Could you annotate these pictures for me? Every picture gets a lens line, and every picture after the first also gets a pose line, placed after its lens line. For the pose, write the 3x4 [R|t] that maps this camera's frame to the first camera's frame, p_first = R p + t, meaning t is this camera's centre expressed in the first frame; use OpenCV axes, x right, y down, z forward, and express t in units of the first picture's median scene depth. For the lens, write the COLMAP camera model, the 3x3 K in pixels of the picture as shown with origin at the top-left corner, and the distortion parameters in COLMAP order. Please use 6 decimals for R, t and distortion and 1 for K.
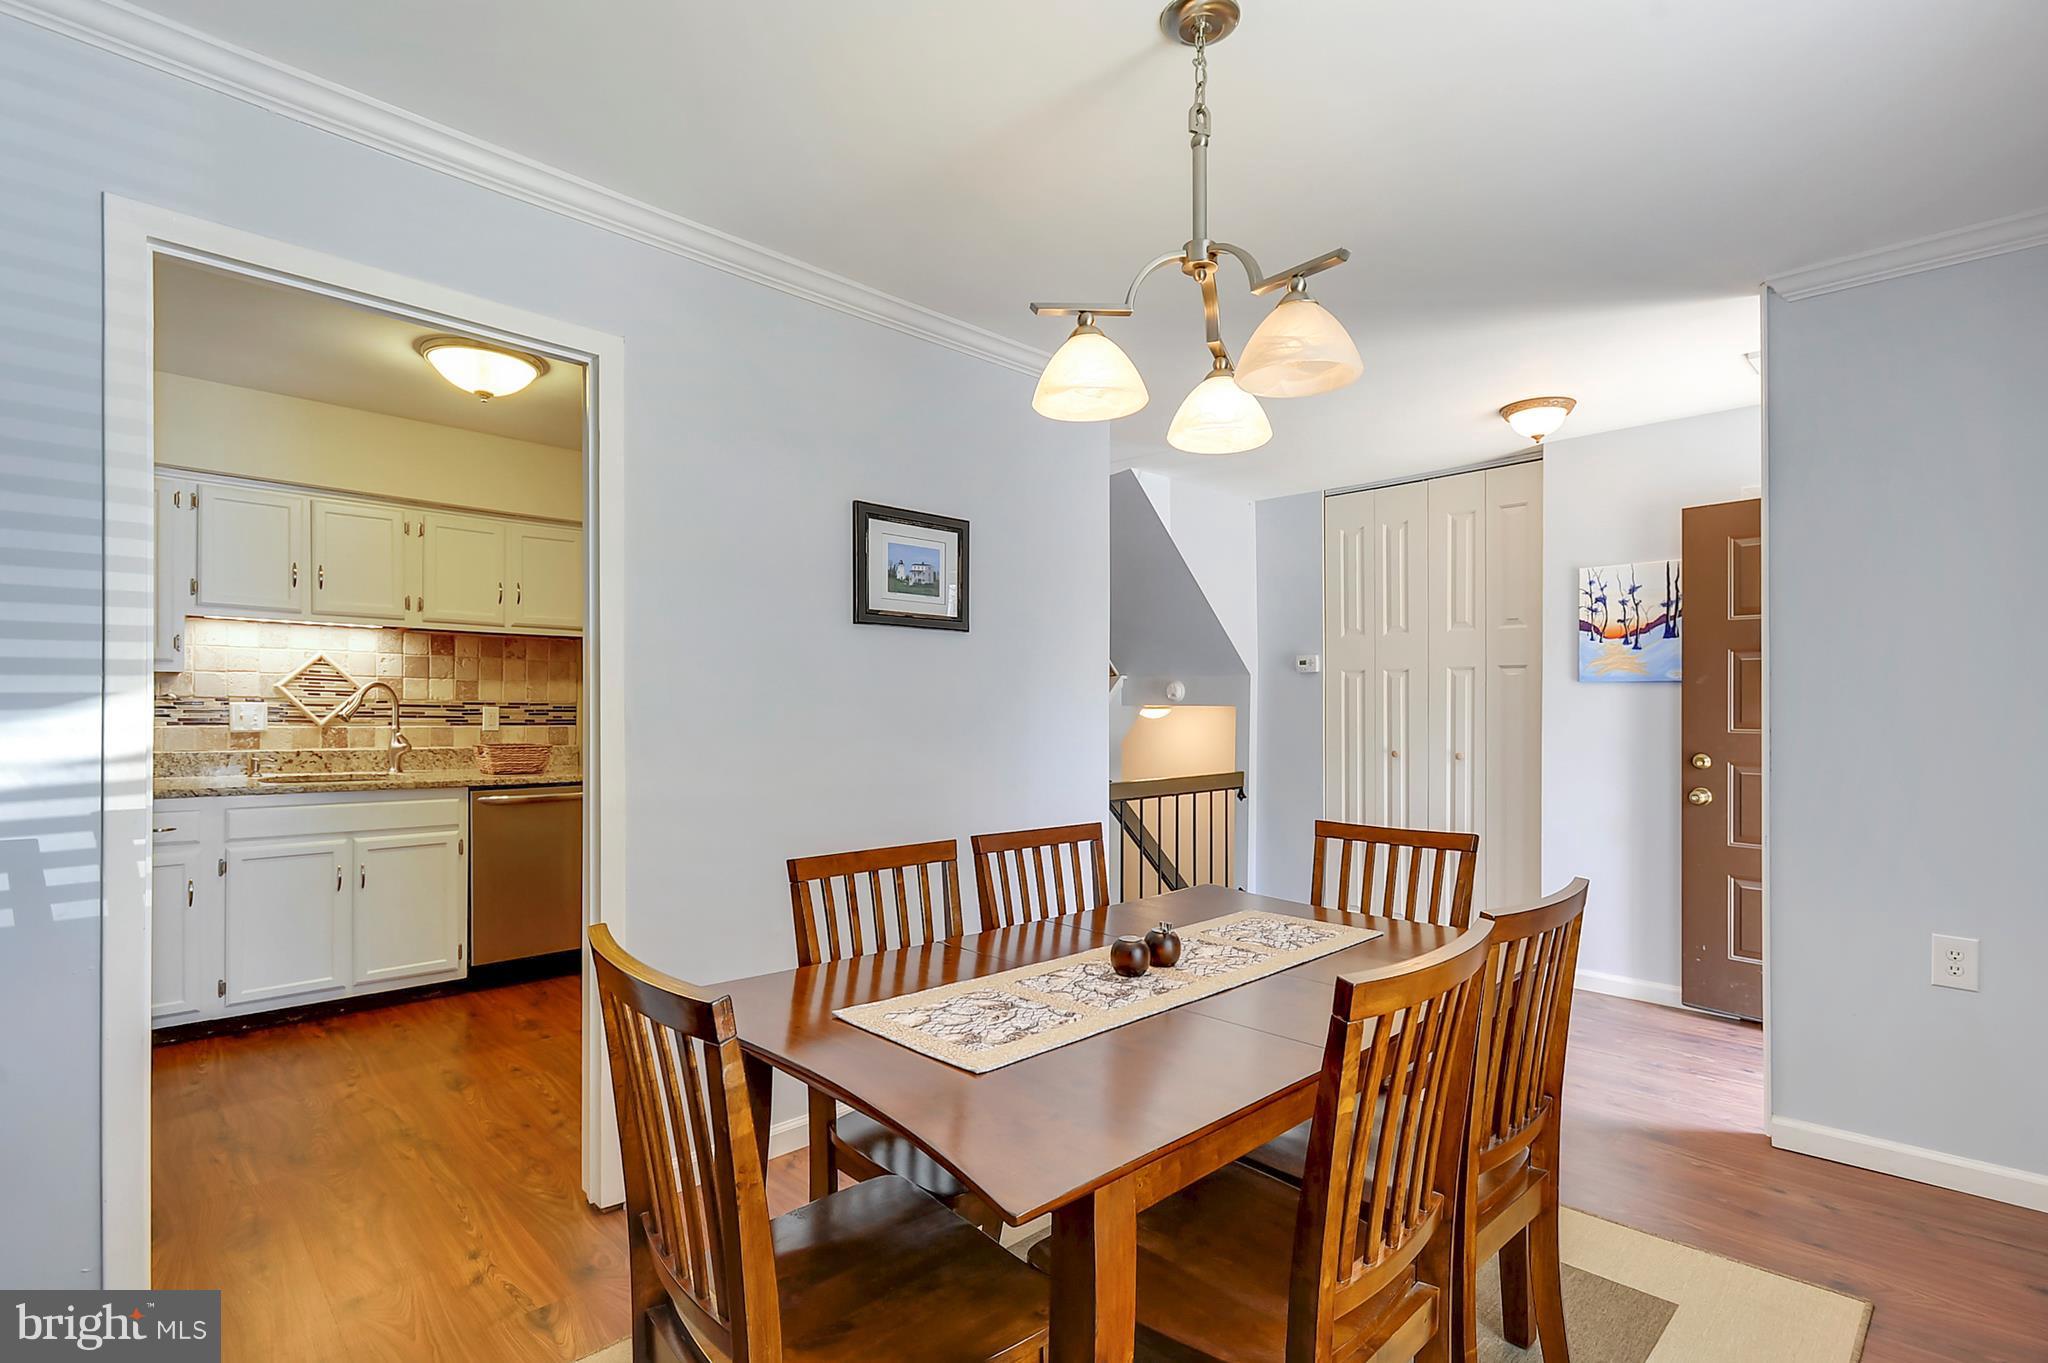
lens RADIAL K [[967.3, 0, 999.1], [0, 967.3, 716.4], [0, 0, 1]] dist [-0.002153, -0.000691]
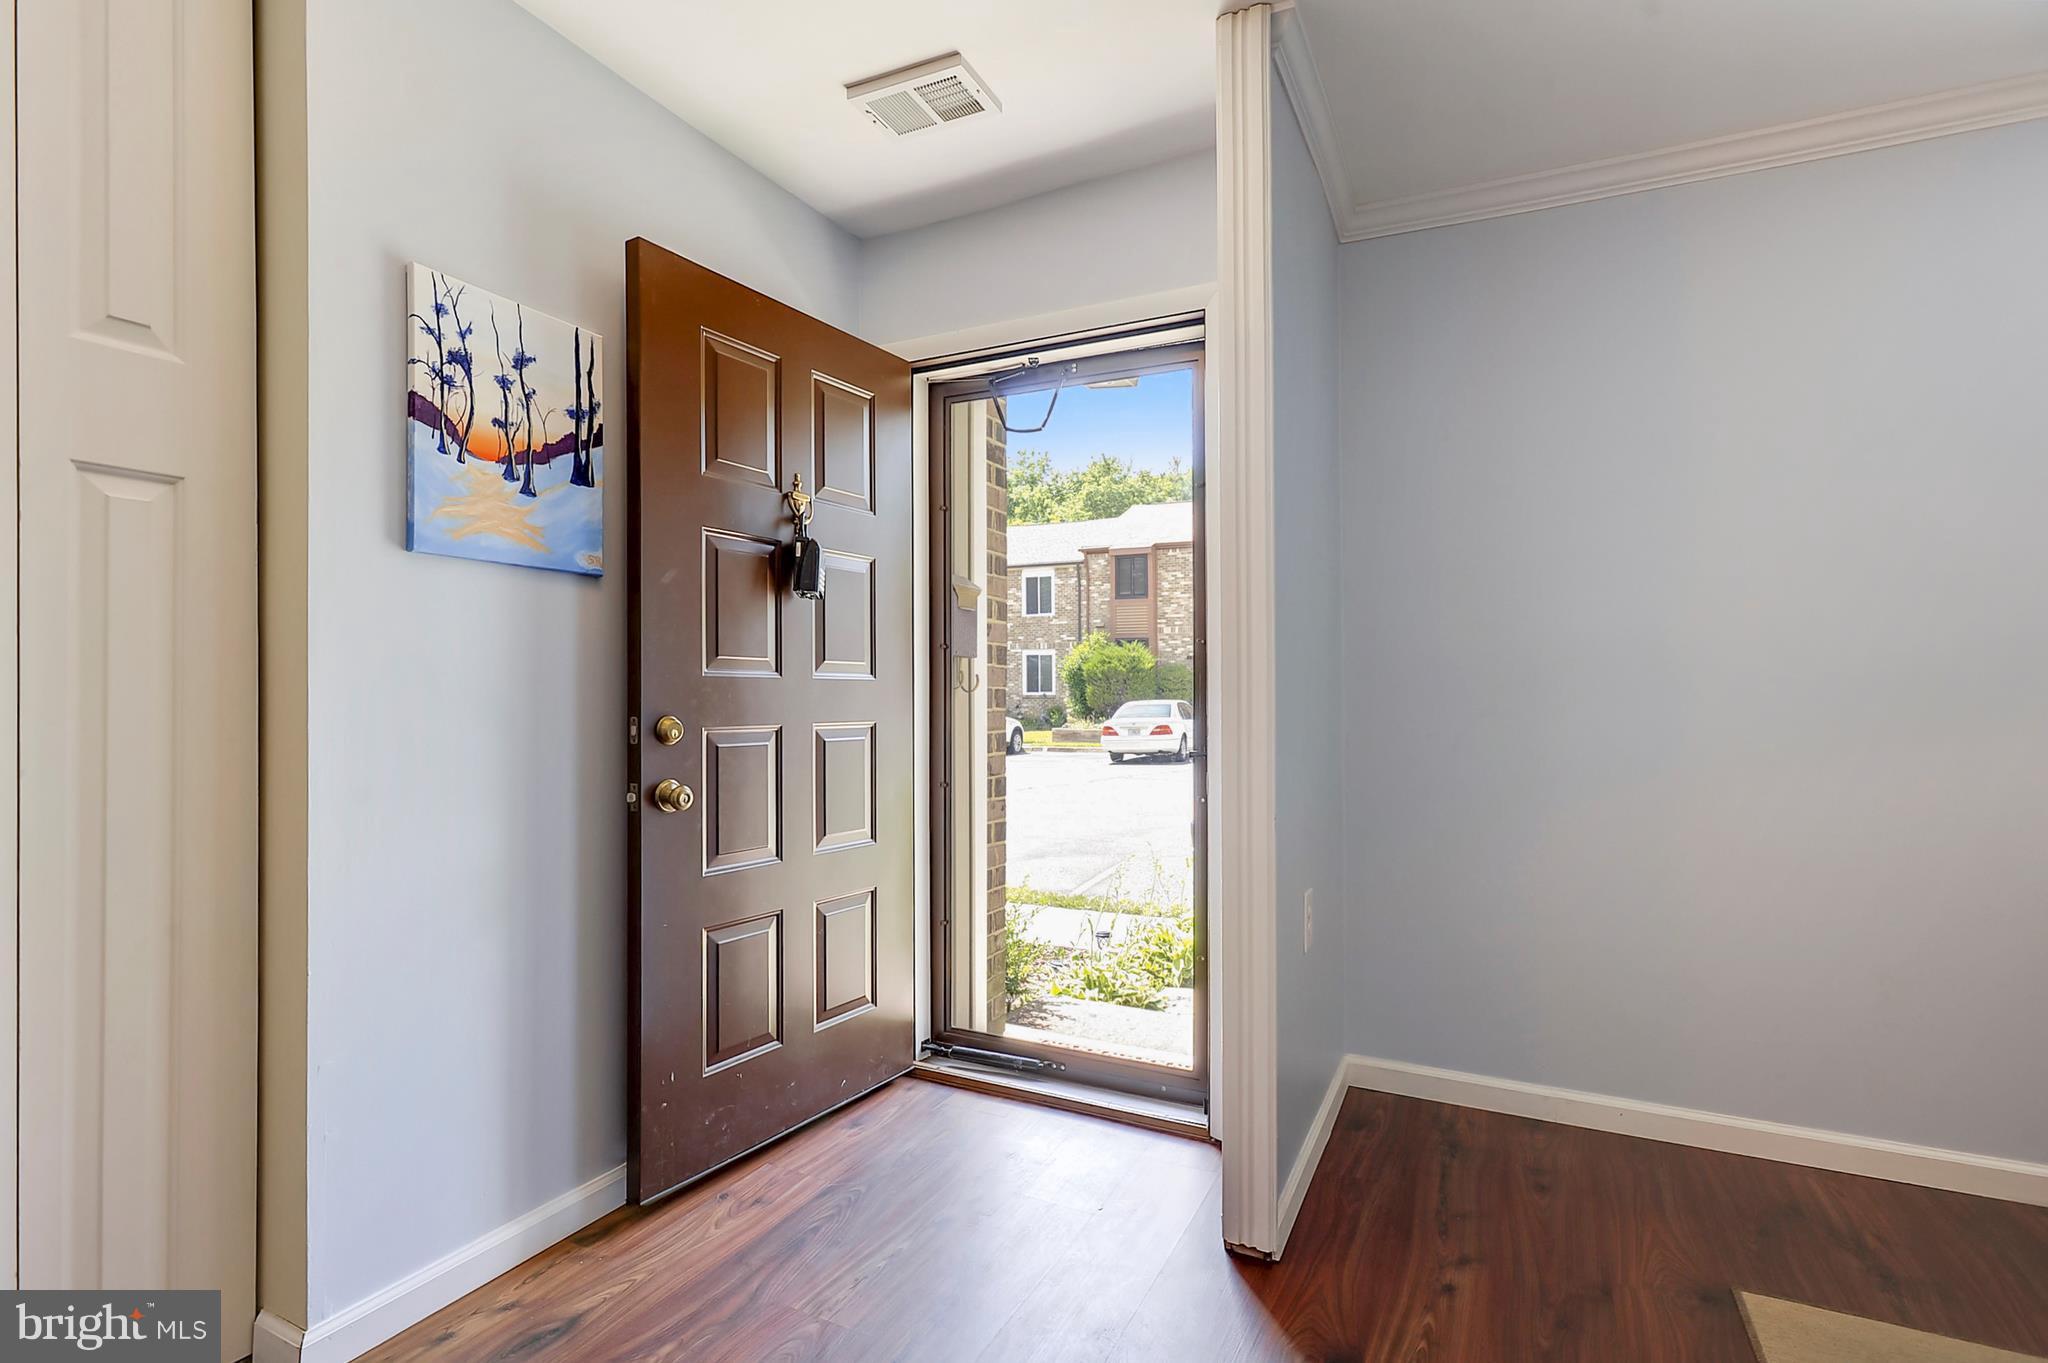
lens RADIAL K [[990.0, 0, 1032.1], [0, 990.0, 705.6], [0, 0, 1]] dist [-0.002446, 0.000216]
pose [[-0.351519, -0.015566, 0.936051, 0.108746], [0.002308, 0.999844, 0.017493, 0.017926], [-0.936178, 0.008310, -0.351429, 0.749787]]
